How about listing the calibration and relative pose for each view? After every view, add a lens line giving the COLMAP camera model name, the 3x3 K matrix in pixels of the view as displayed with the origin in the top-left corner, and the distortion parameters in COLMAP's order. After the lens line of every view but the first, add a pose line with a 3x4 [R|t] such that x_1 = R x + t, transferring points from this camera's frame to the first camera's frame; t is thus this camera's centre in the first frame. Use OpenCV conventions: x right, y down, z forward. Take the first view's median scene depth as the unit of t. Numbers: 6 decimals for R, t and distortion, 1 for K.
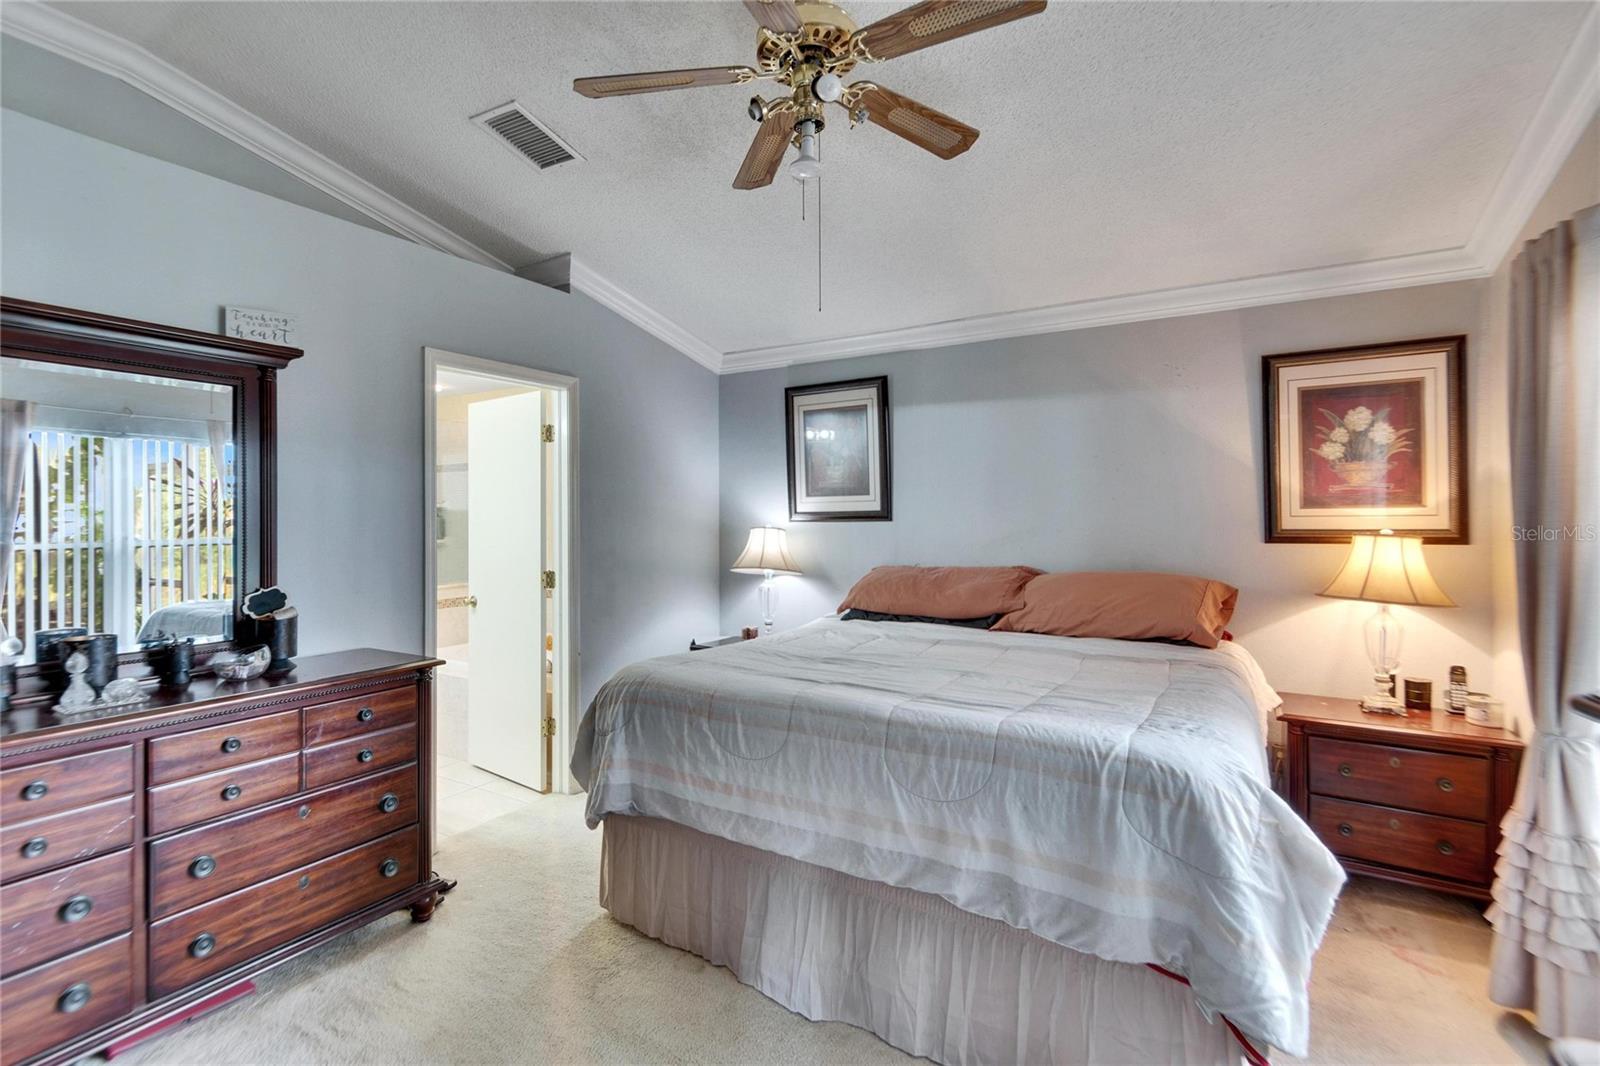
lens RADIAL K [[711.6, 0, 786.1], [0, 711.6, 531.6], [0, 0, 1]] dist [-0.003693, 0.000044]
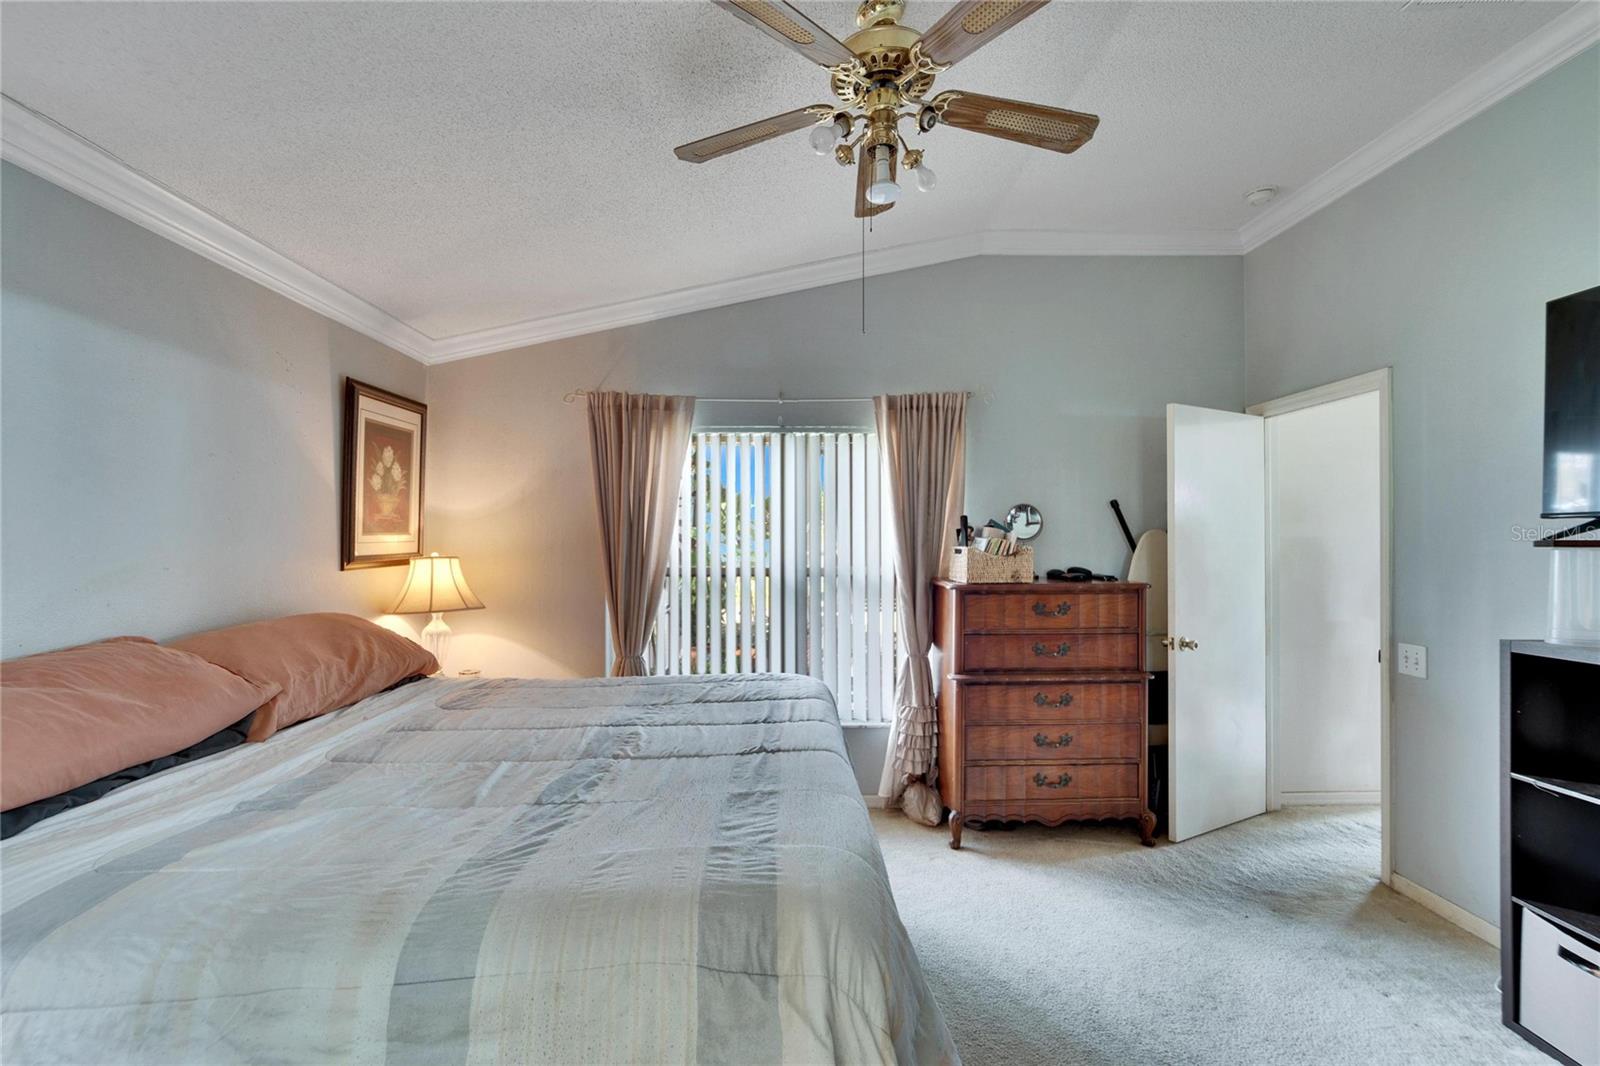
lens RADIAL K [[711.6, 0, 786.1], [0, 711.6, 531.6], [0, 0, 1]] dist [-0.003693, 0.000044]
pose [[-0.539530, 0.010094, 0.841906, -0.492772], [0.018176, 0.999835, -0.000340, -0.025690], [-0.841770, 0.015119, -0.539624, 1.059806]]
